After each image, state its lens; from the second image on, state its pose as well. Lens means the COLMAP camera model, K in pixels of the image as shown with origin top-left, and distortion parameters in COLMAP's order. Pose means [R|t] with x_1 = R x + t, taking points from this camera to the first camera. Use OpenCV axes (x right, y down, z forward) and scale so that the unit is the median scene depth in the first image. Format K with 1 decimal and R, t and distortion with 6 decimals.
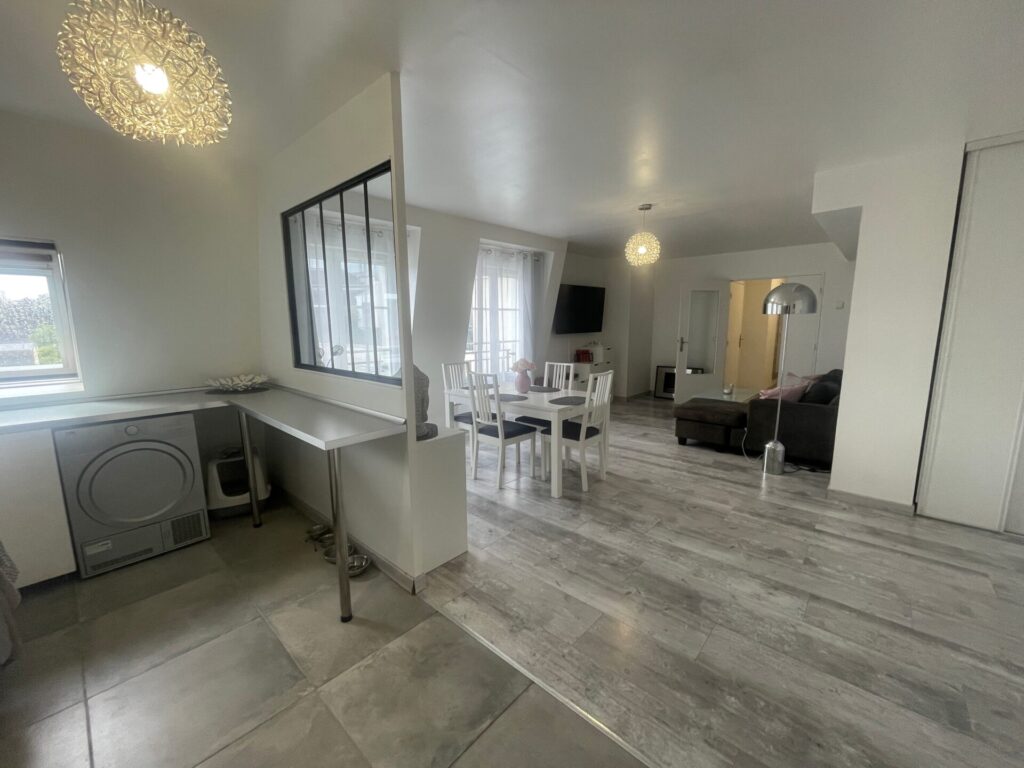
lens RADIAL K [[411.6, 0, 509.6], [0, 411.6, 380.3], [0, 0, 1]] dist [0.001419, -0.000001]
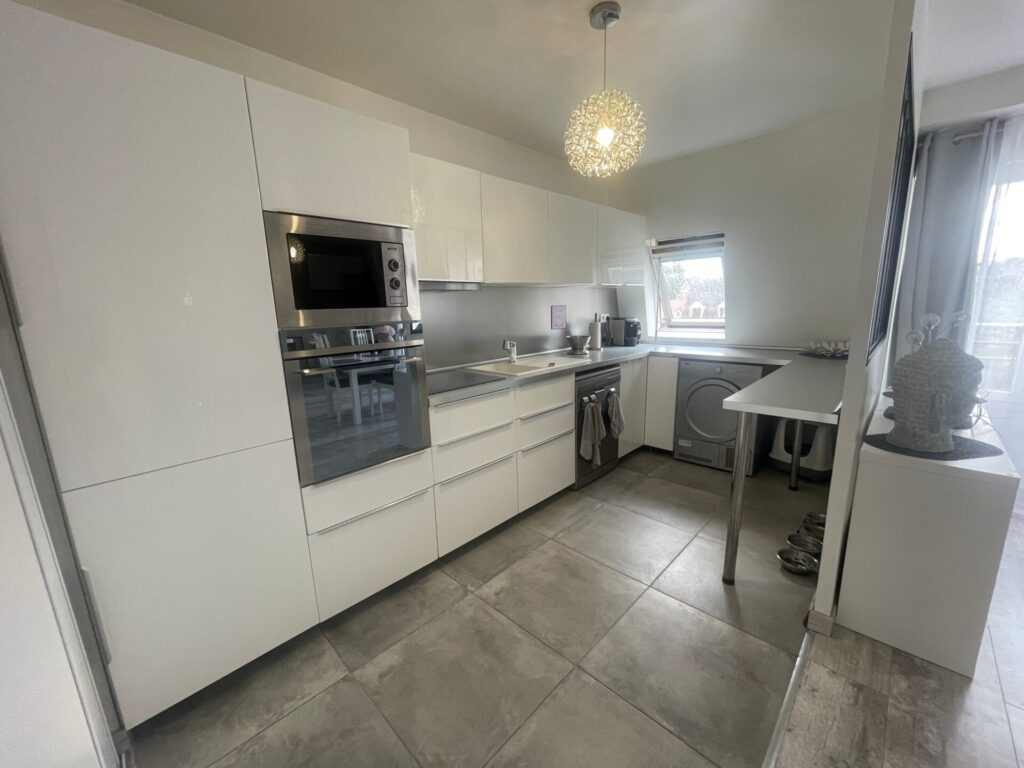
lens RADIAL K [[411.6, 0, 513.4], [0, 411.6, 390.8], [0, 0, 1]] dist [0.001419, -0.000001]
pose [[-0.025054, 0.211237, -0.977114, 0.435239], [-0.107005, 0.971238, 0.212711, -0.029800], [0.993943, 0.109885, -0.001730, 0.364967]]
